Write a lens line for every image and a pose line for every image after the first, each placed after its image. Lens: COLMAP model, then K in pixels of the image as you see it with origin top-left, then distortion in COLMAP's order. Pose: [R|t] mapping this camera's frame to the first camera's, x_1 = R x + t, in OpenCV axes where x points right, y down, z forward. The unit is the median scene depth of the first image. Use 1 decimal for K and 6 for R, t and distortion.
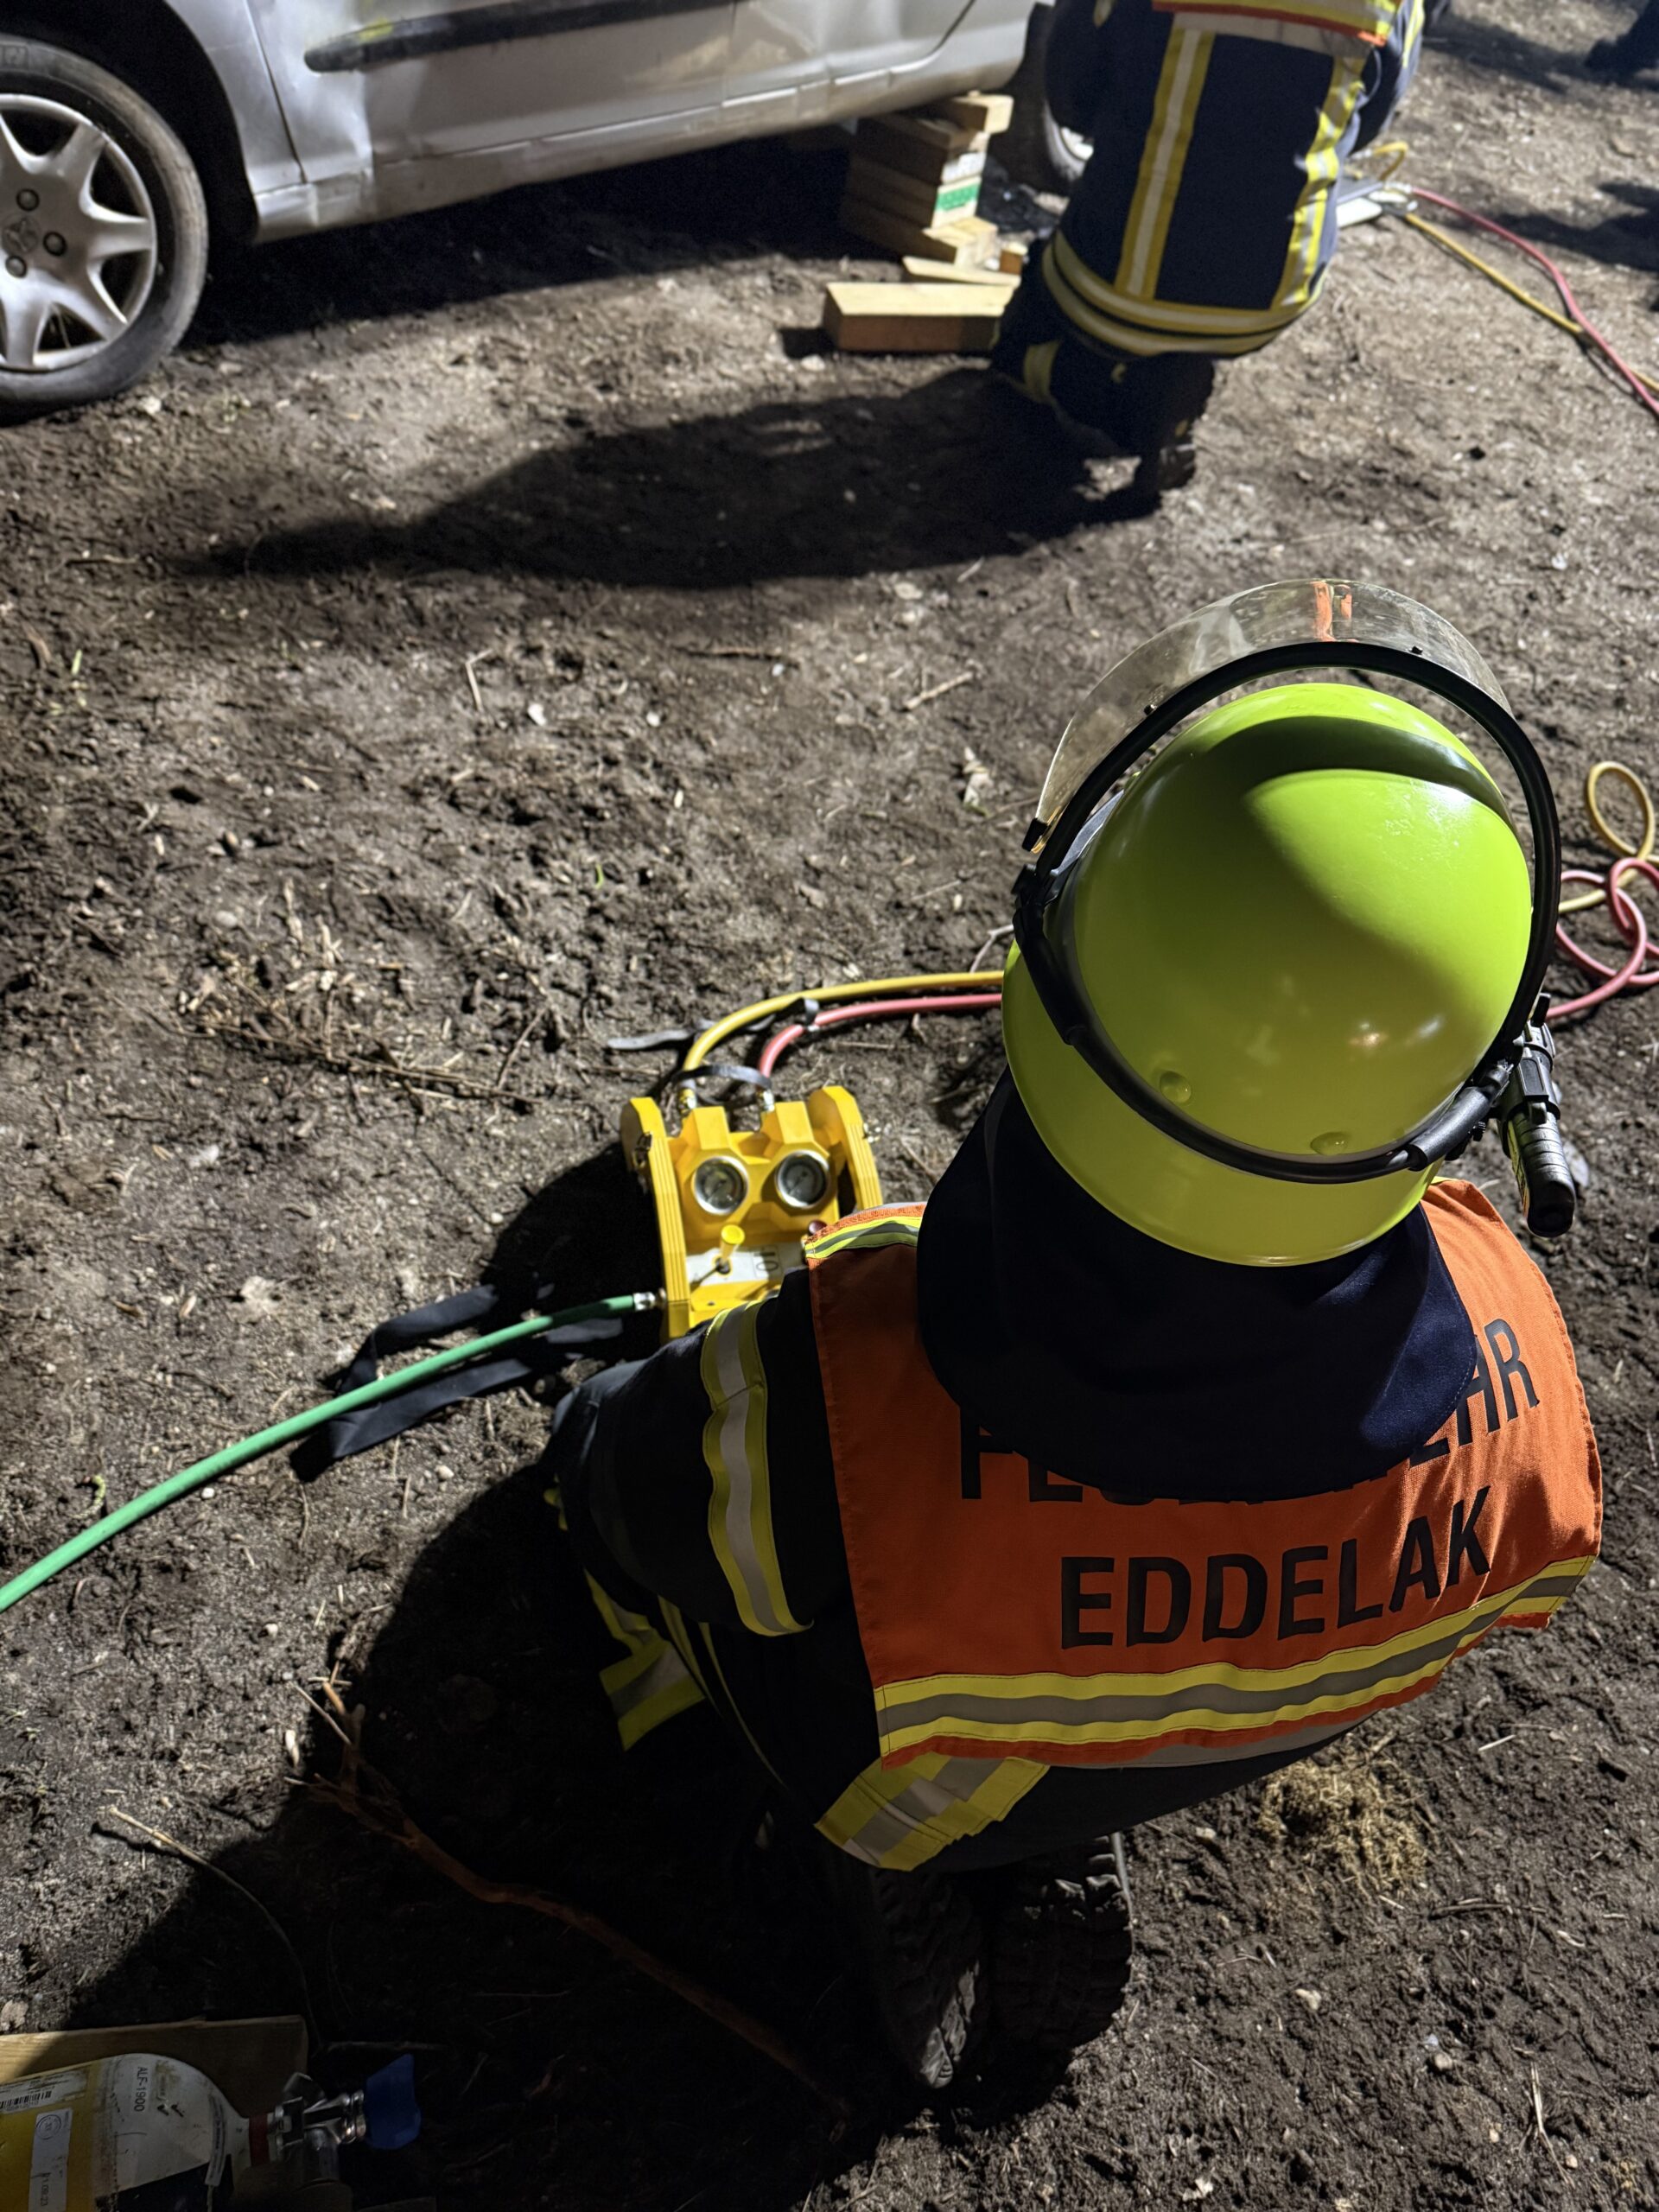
lens RADIAL K [[1613.3, 0, 829.5], [0, 1613.3, 1106.0], [0, 0, 1]] dist [-0.005652, -0.000181]
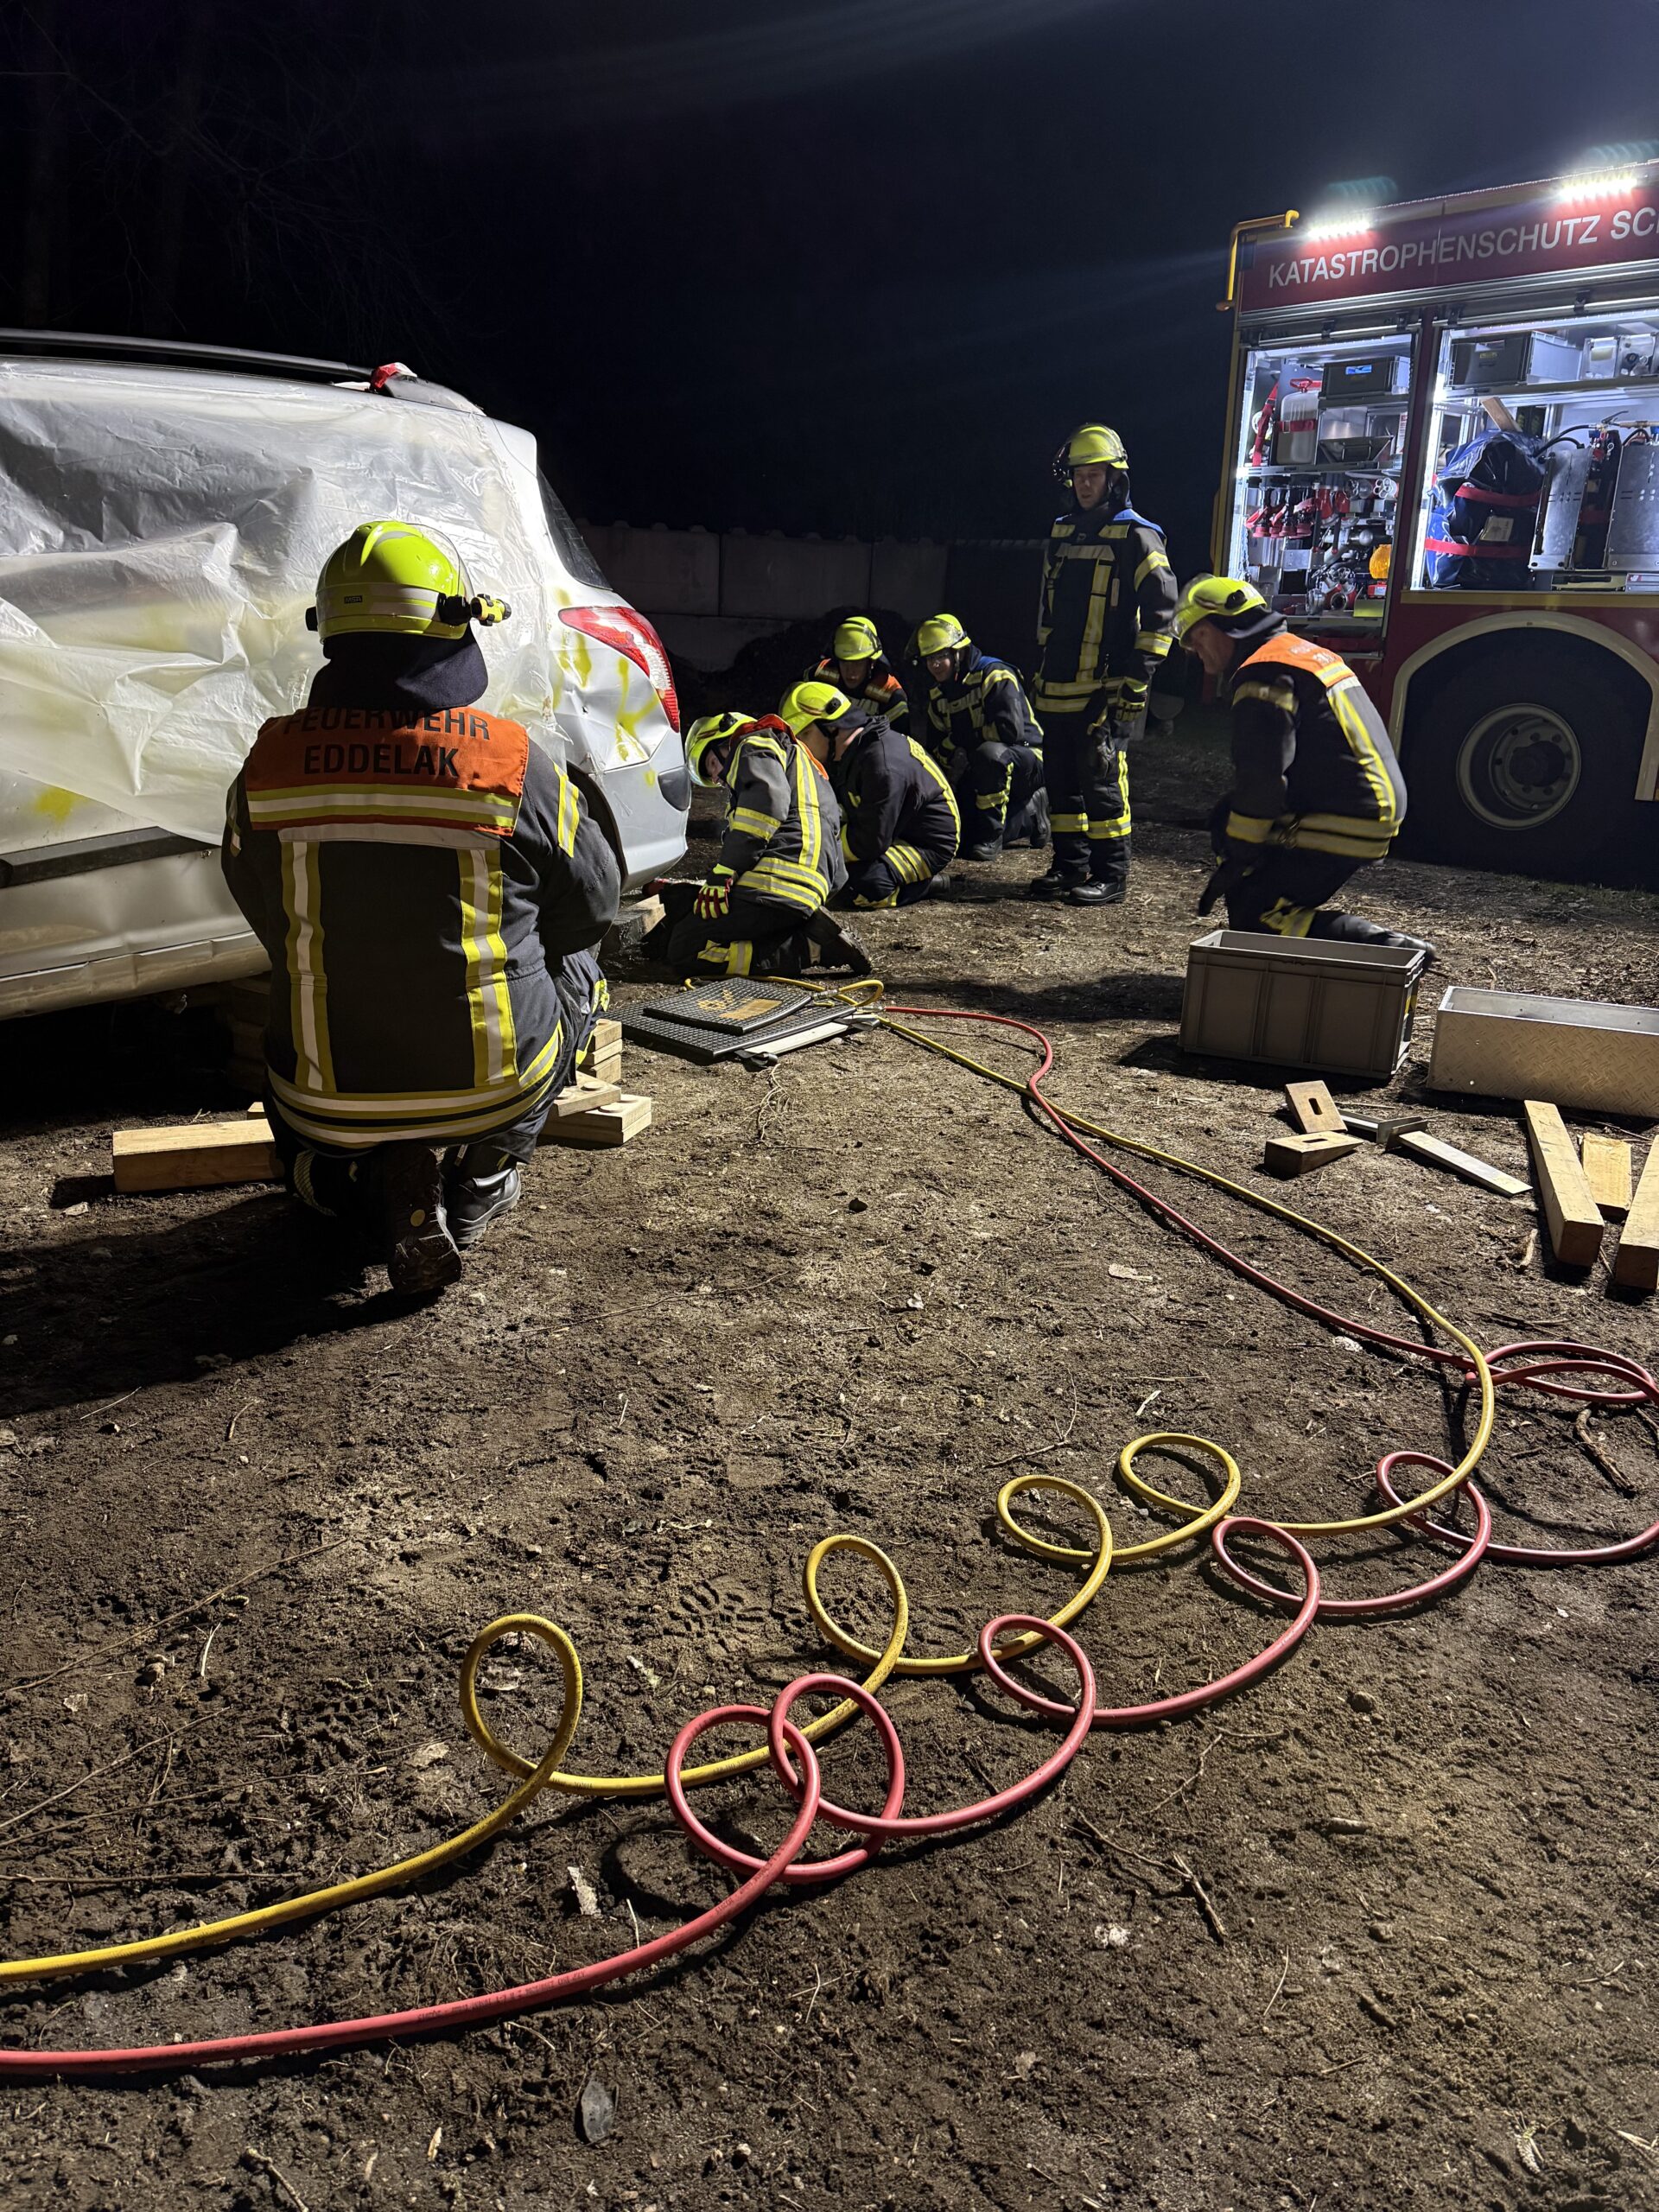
lens RADIAL K [[1511.4, 0, 829.5], [0, 1511.4, 1106.0], [0, 0, 1]] dist [0.144889, -0.201817]
pose [[0.991986, -0.125387, 0.015523, 0.406646], [0.116618, 0.861413, -0.494336, -0.025685], [0.048612, 0.492185, 0.869132, 0.224337]]
